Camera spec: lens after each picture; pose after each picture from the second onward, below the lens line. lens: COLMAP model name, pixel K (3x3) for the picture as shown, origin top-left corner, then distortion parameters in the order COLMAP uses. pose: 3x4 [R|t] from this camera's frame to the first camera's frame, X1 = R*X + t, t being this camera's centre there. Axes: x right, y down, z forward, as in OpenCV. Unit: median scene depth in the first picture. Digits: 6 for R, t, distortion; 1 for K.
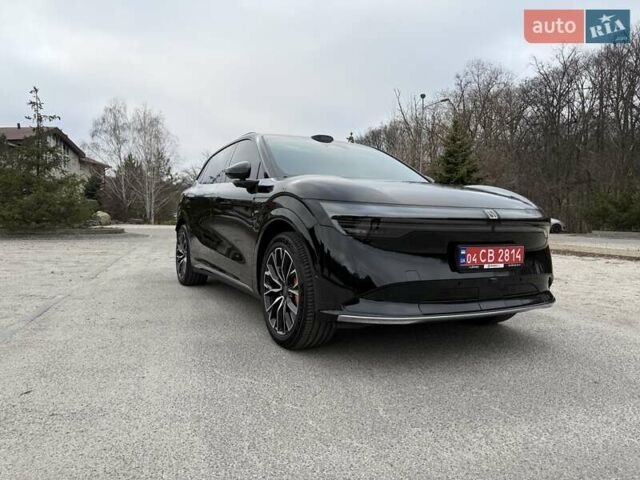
lens RADIAL K [[455.9, 0, 320.0], [0, 455.9, 240.0], [0, 0, 1]] dist [0.056416, -0.052801]
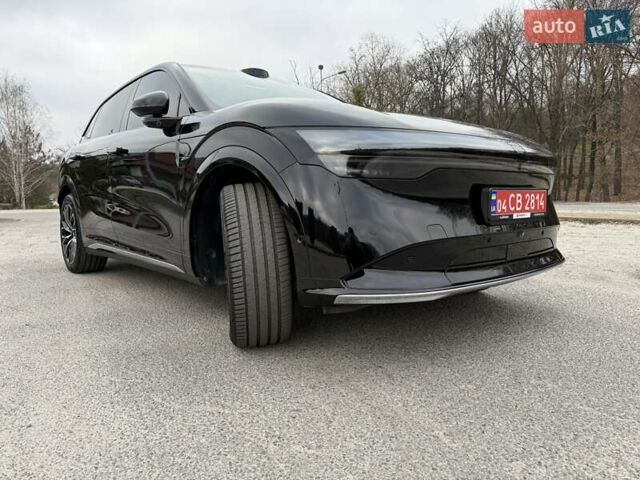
lens RADIAL K [[457.1, 0, 311.1], [0, 457.1, 243.9], [0, 0, 1]] dist [0.000378, -0.004580]
pose [[0.977222, -0.054033, 0.205227, -0.068139], [0.043274, 0.997461, 0.056559, 0.025086], [-0.207762, -0.046390, 0.977079, 0.180163]]
